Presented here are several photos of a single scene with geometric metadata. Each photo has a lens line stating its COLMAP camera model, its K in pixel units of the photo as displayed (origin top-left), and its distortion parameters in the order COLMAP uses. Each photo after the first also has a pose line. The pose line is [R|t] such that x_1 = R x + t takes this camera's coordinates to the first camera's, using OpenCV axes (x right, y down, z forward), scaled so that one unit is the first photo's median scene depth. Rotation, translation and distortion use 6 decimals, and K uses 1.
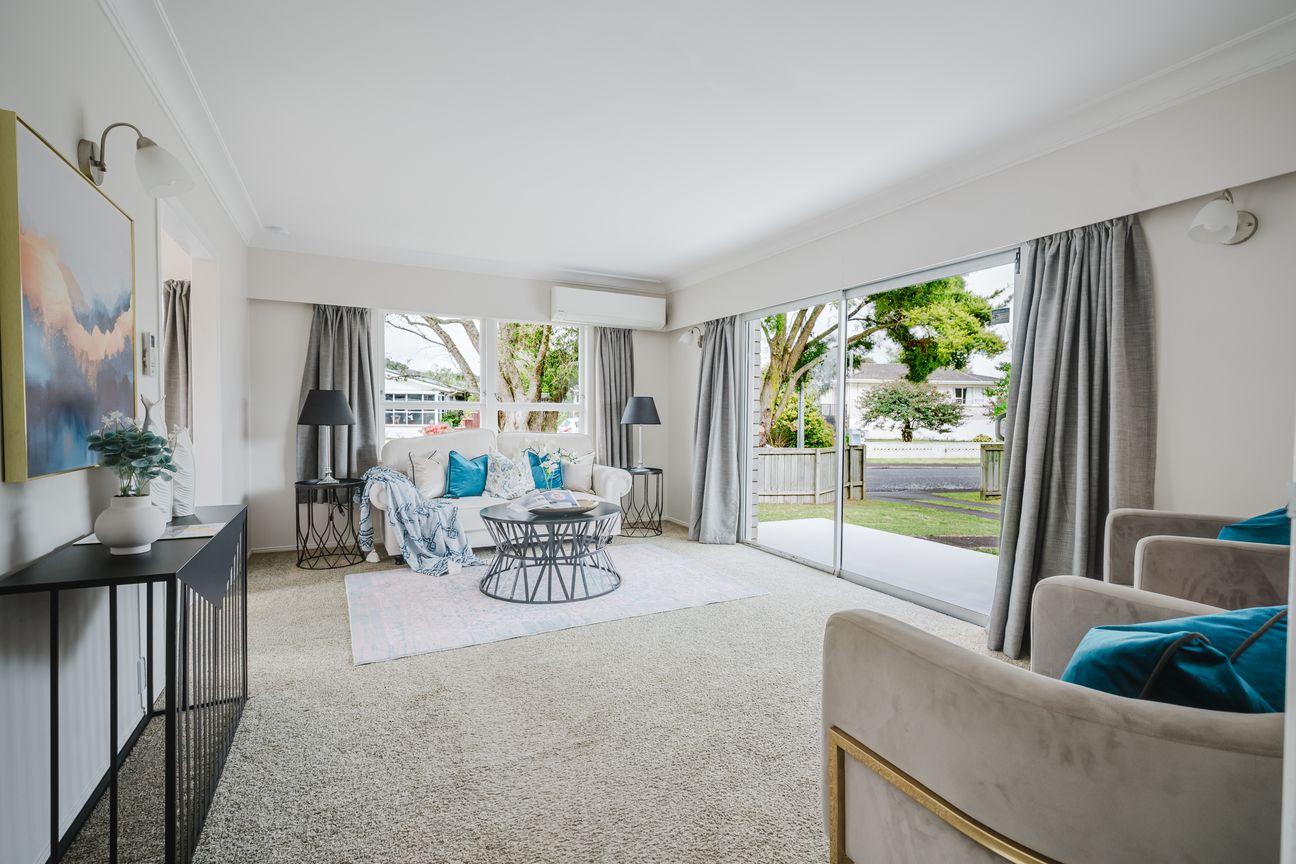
lens RADIAL K [[600.8, 0, 635.8], [0, 600.8, 431.2], [0, 0, 1]] dist [0.000007, -0.000233]
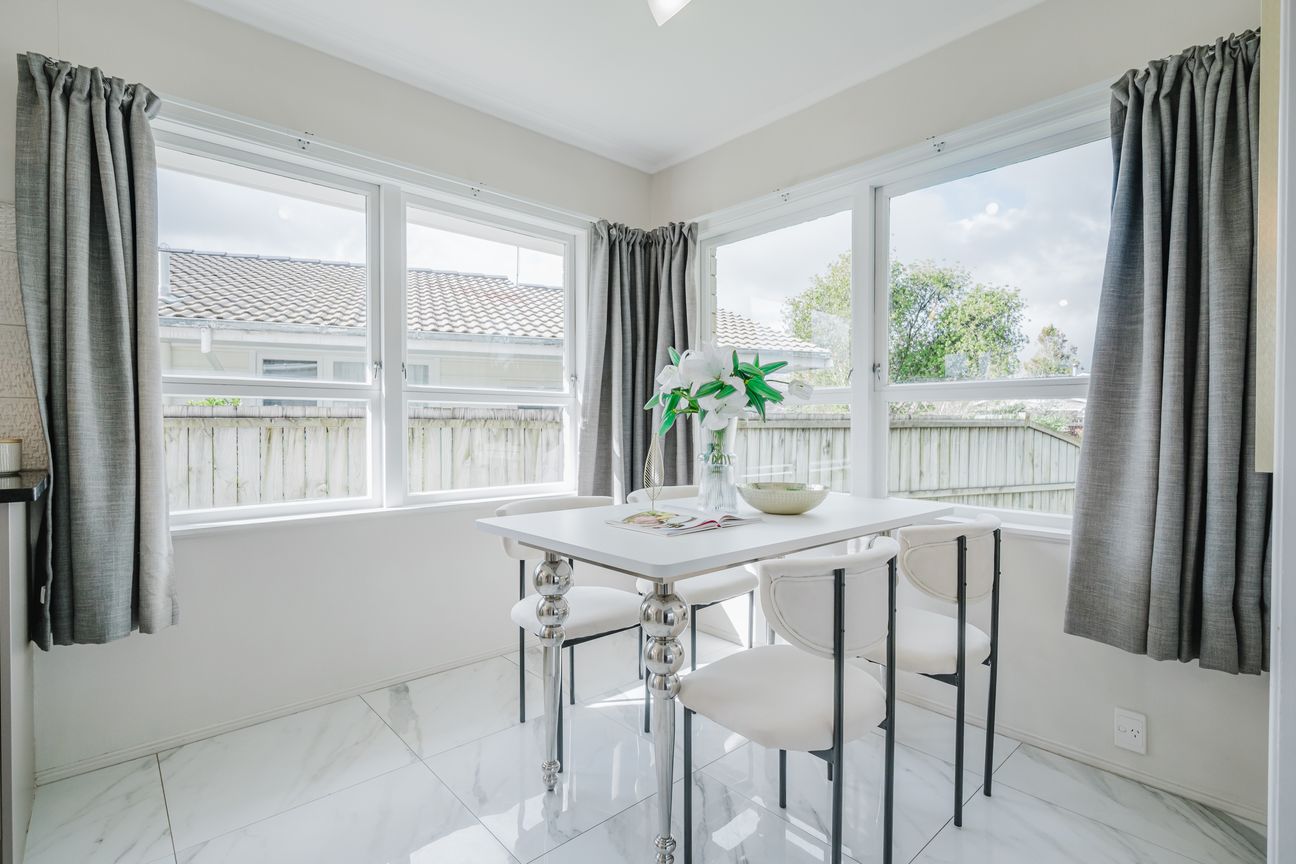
lens RADIAL K [[600.8, 0, 635.8], [0, 600.8, 431.2], [0, 0, 1]] dist [0.000007, -0.000233]
pose [[0.258321, 0.005865, -0.966041, -0.560050], [-0.022060, 0.999757, 0.000171, -0.012835], [0.965807, 0.021267, 0.258387, 0.695687]]
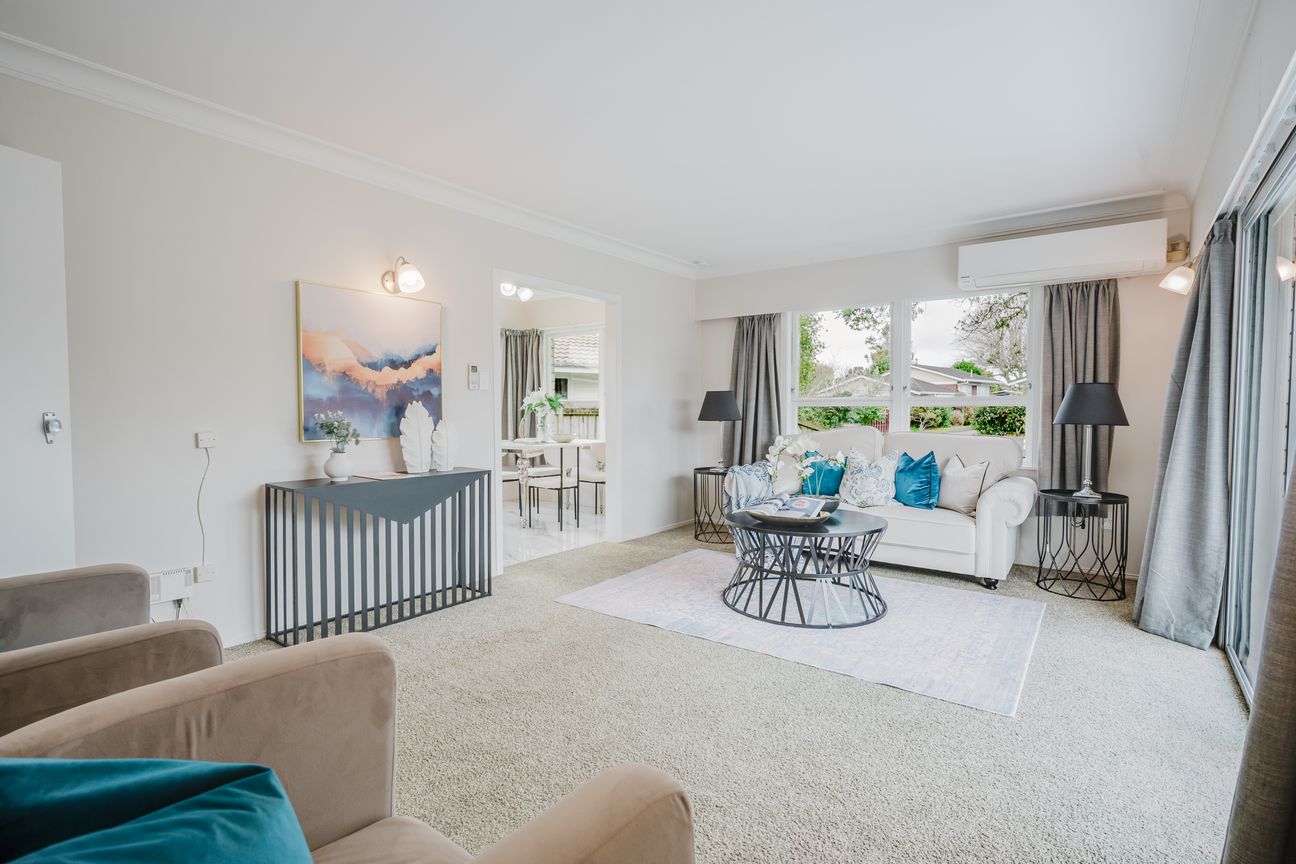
lens RADIAL K [[600.8, 0, 635.8], [0, 600.8, 431.2], [0, 0, 1]] dist [0.000007, -0.000233]
pose [[0.441371, 0.025677, -0.896957, 0.551132], [-0.021681, 0.999604, 0.017947, -0.008973], [0.897063, 0.011526, 0.441753, 0.394876]]
